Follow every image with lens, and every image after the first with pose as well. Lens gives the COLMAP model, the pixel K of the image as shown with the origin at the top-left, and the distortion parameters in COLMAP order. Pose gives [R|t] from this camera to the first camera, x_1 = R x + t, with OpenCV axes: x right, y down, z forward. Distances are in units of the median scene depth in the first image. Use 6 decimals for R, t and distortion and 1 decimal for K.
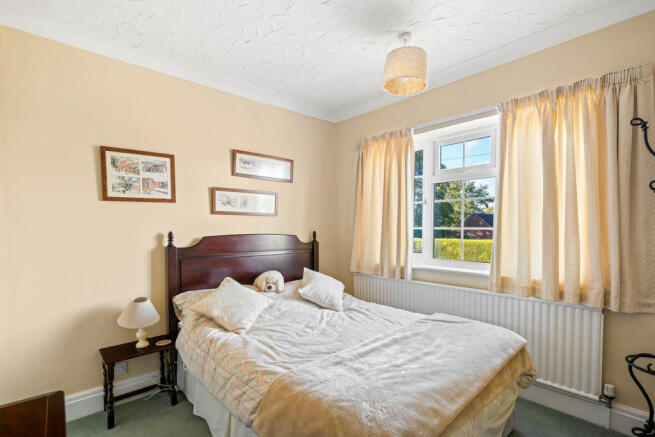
lens RADIAL K [[305.3, 0, 324.5], [0, 305.3, 227.9], [0, 0, 1]] dist [0.000665, -0.000309]
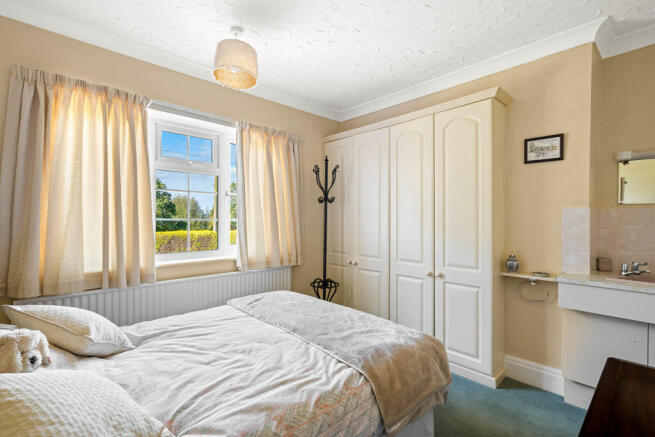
lens RADIAL K [[291.5, 0, 327.5], [0, 291.5, 218.5], [0, 0, 1]] dist [-0.000319, -0.000133]
pose [[0.005093, -0.001197, 0.999986, -0.763170], [-0.001745, 0.999998, 0.001206, -0.007466], [-0.999986, -0.001751, 0.005091, 0.770119]]
